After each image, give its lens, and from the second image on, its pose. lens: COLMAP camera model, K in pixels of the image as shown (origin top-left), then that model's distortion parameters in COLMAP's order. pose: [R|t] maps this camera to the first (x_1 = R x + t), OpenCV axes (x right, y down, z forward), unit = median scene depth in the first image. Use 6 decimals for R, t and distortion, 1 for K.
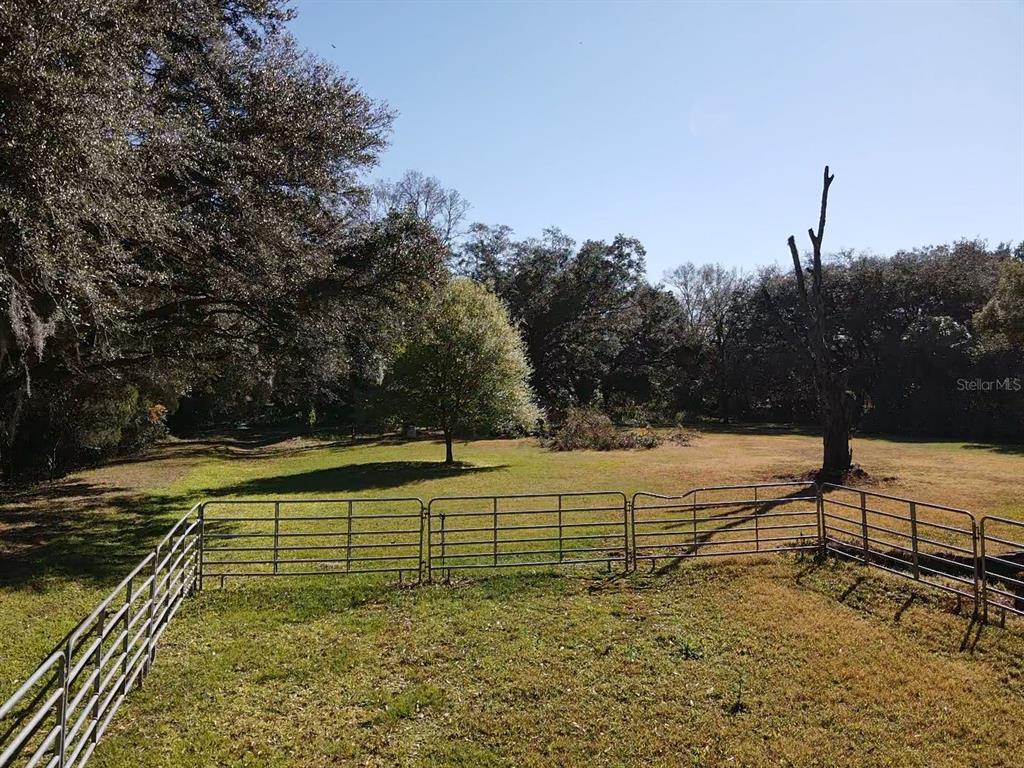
lens RADIAL K [[780.2, 0, 517.7], [0, 780.2, 378.9], [0, 0, 1]] dist [-0.006919, -0.080157]
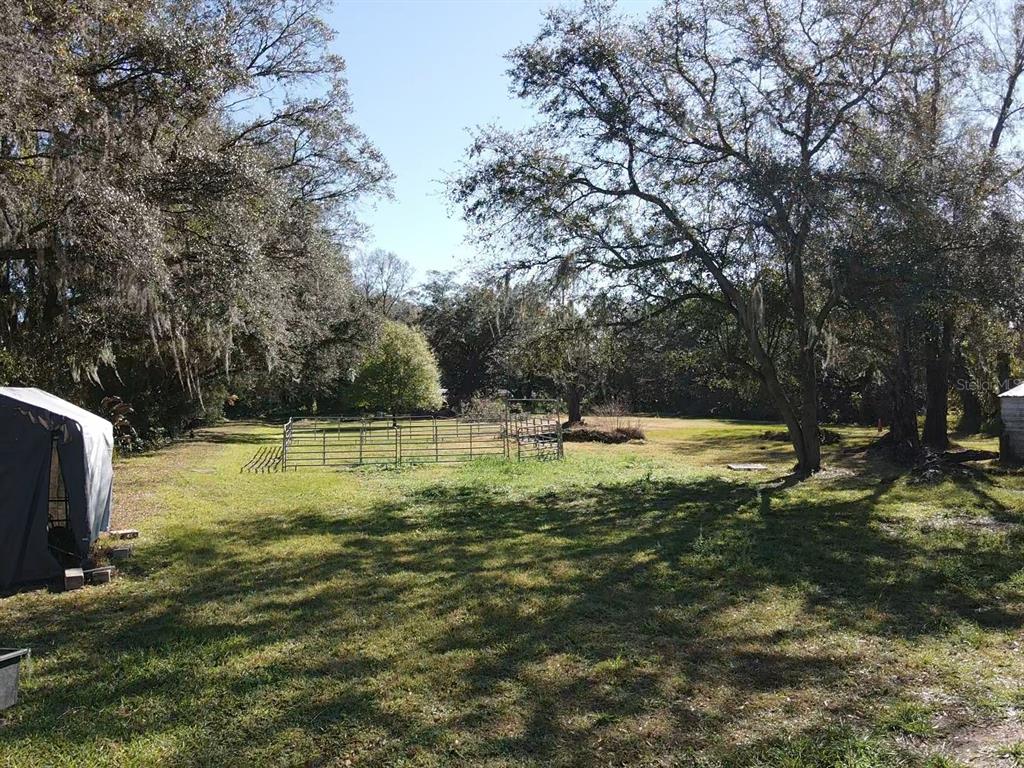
lens RADIAL K [[780.2, 0, 503.1], [0, 780.2, 388.6], [0, 0, 1]] dist [-0.006919, -0.080157]
pose [[0.999959, 0.004487, -0.007817, 0.174093], [-0.004447, 0.999977, 0.005127, 0.008389], [0.007839, -0.005092, 0.999956, -0.776730]]
